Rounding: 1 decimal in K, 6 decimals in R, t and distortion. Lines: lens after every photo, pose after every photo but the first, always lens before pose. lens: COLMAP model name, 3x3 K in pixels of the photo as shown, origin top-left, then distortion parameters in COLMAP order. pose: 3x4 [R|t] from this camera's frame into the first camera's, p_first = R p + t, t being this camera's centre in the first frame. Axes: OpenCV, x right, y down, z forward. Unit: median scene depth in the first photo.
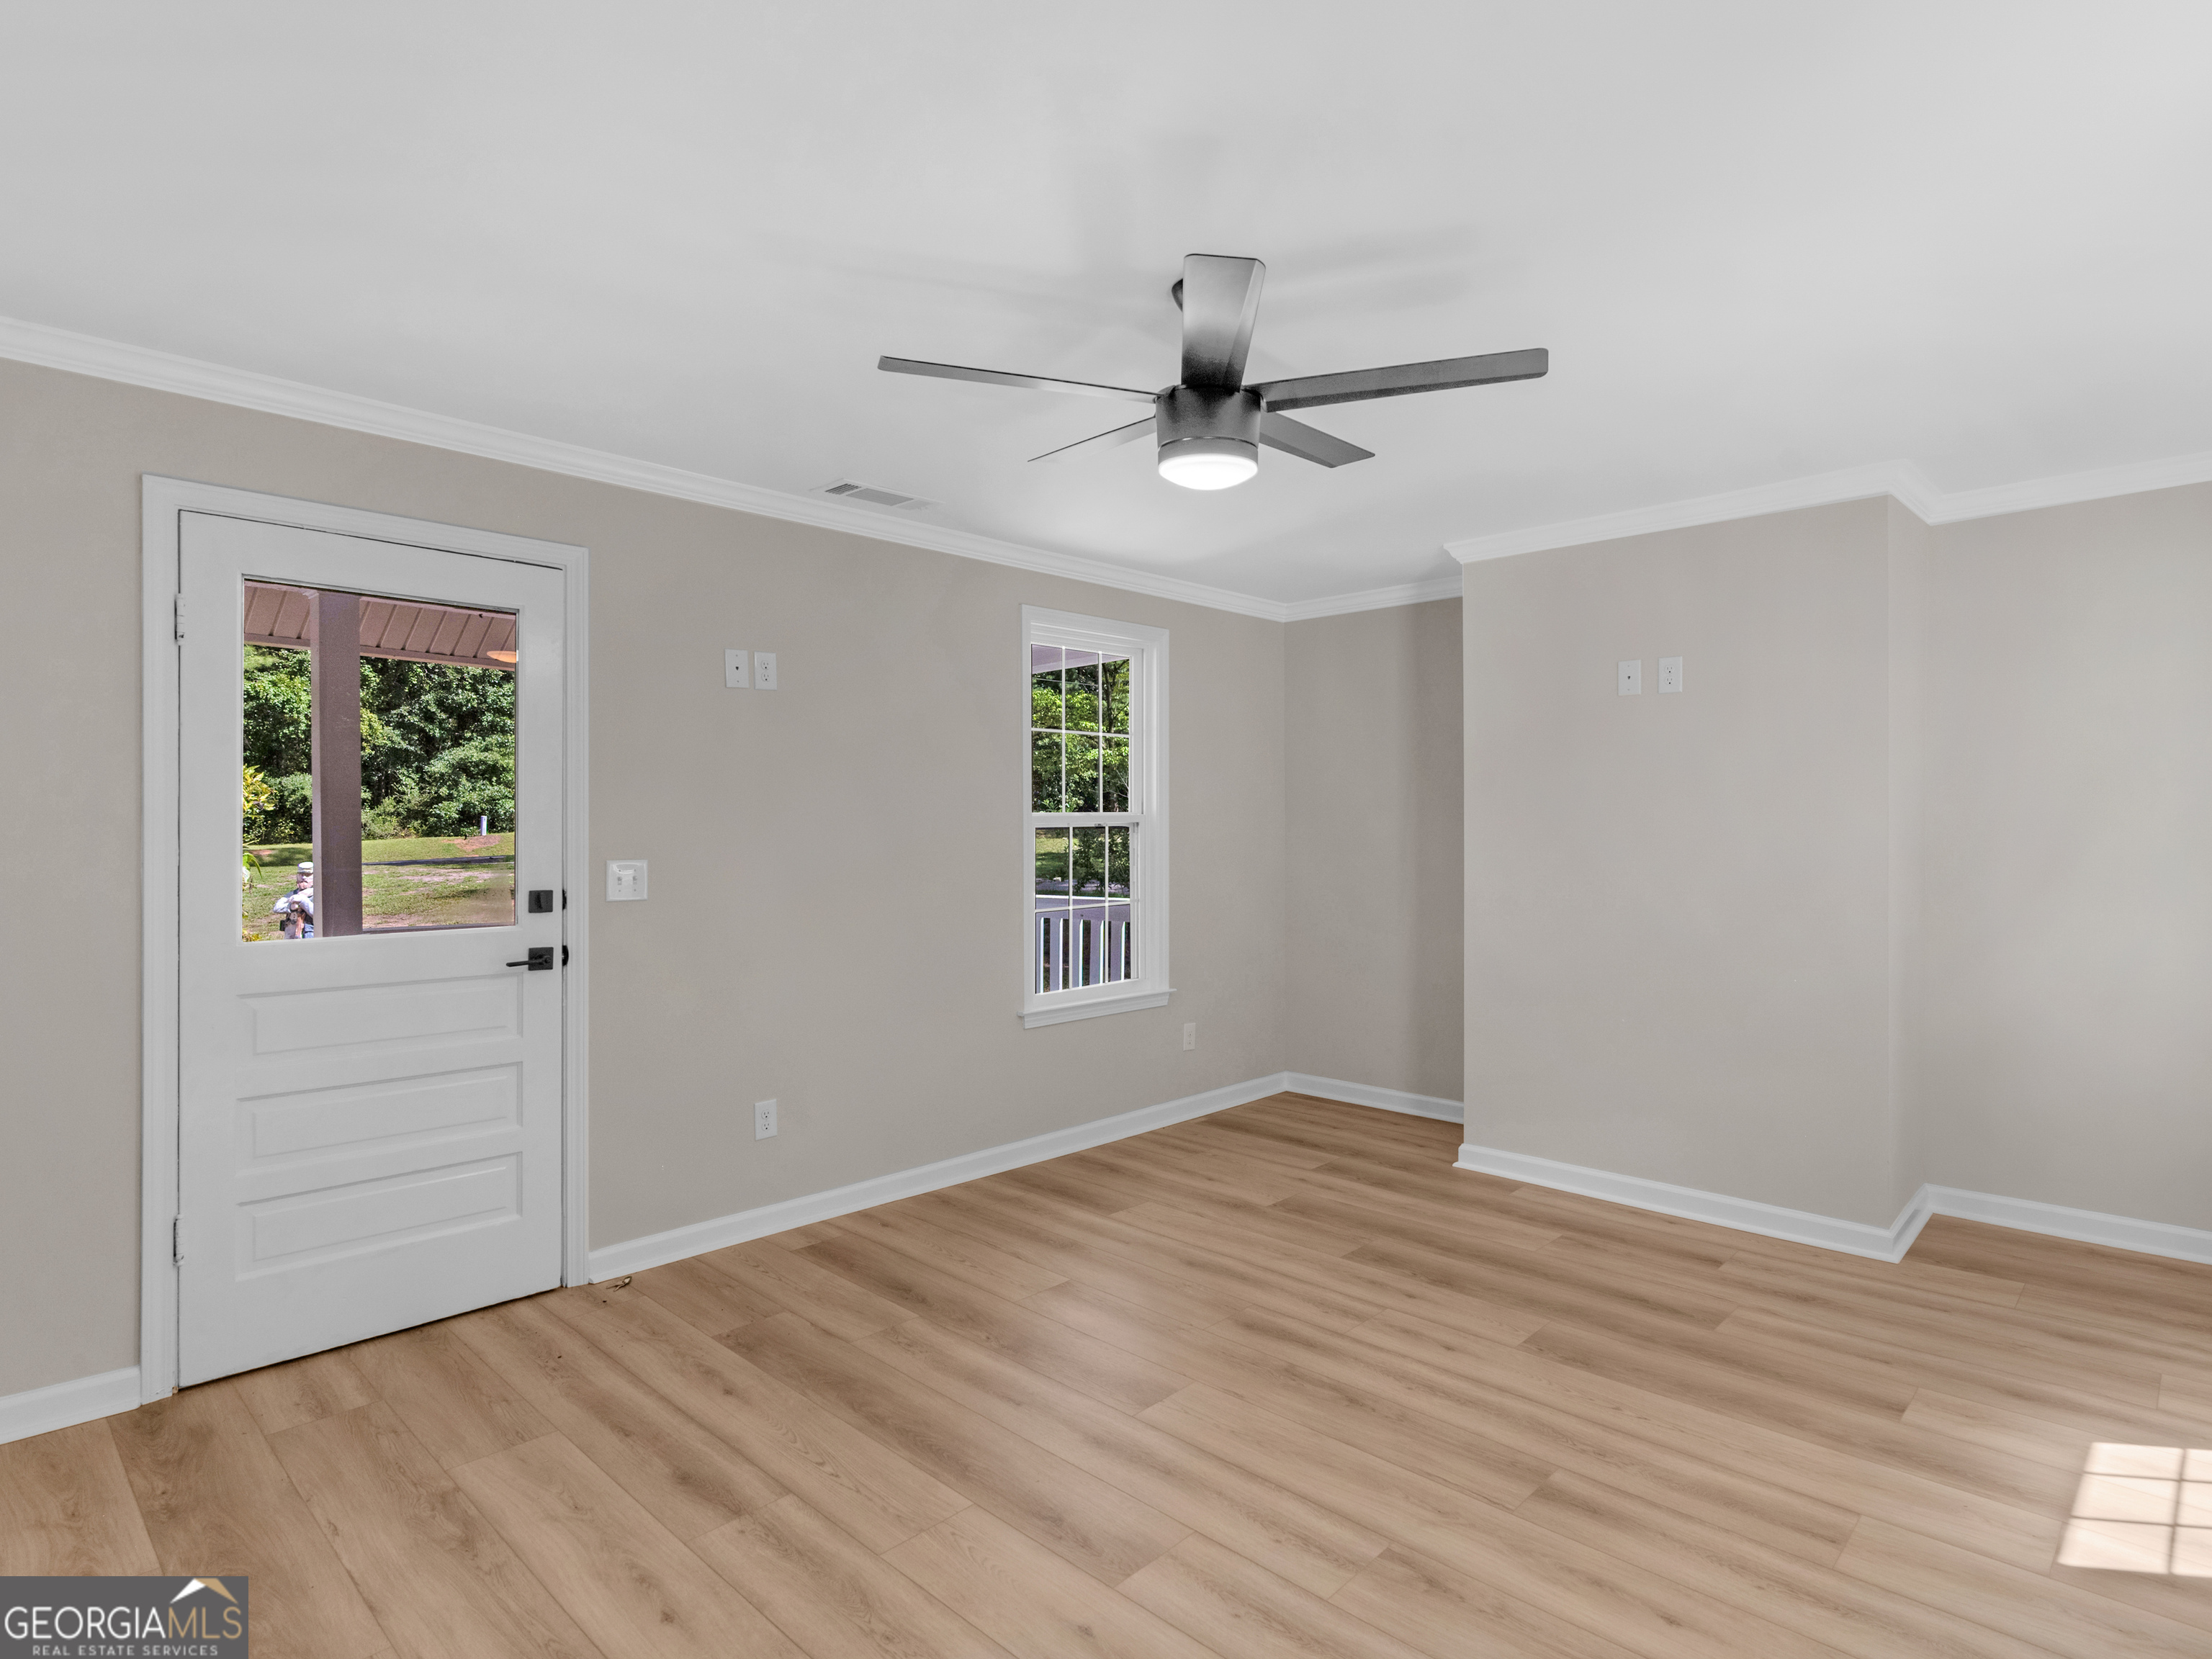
lens RADIAL K [[1184.6, 0, 1101.7], [0, 1184.6, 808.3], [0, 0, 1]] dist [-0.000943, -0.001237]
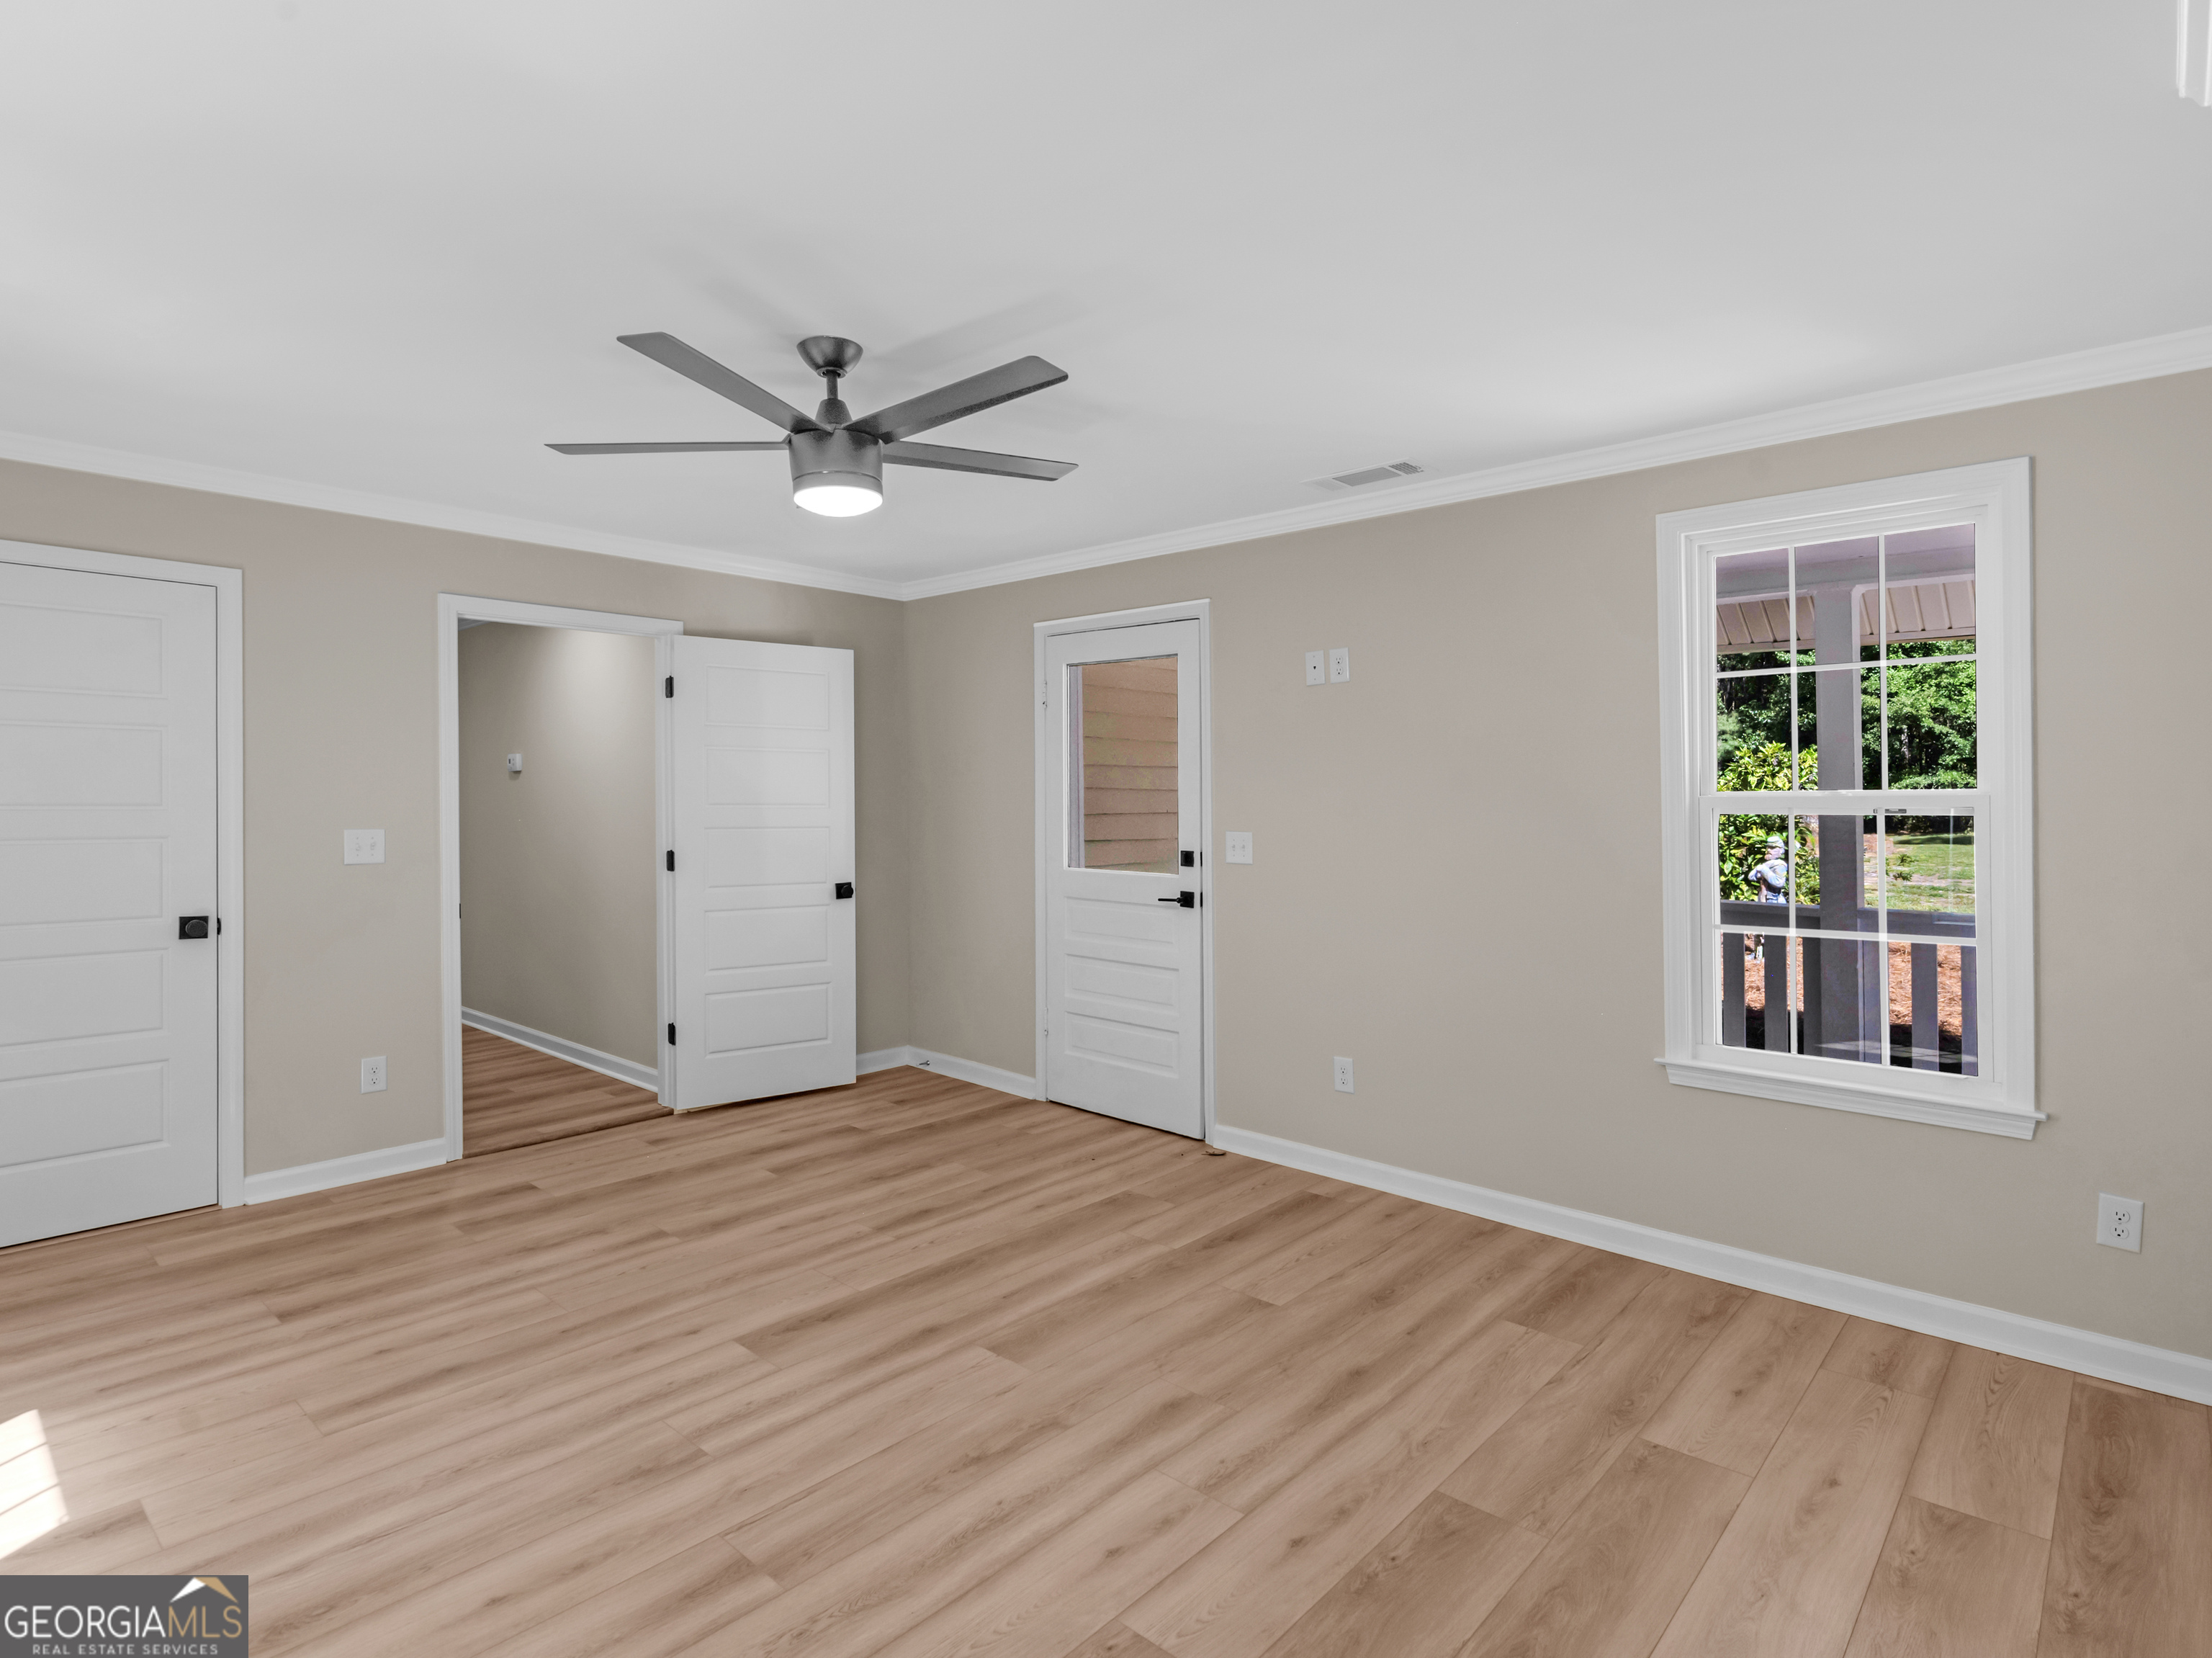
lens RADIAL K [[1130.4, 0, 1149.5], [0, 1130.4, 785.6], [0, 0, 1]] dist [0.010860, -0.001505]
pose [[0.059270, -0.009579, -0.998196, 0.886086], [0.012630, 0.999881, -0.008845, 0.003259], [0.998162, -0.012083, 0.059384, 0.895088]]
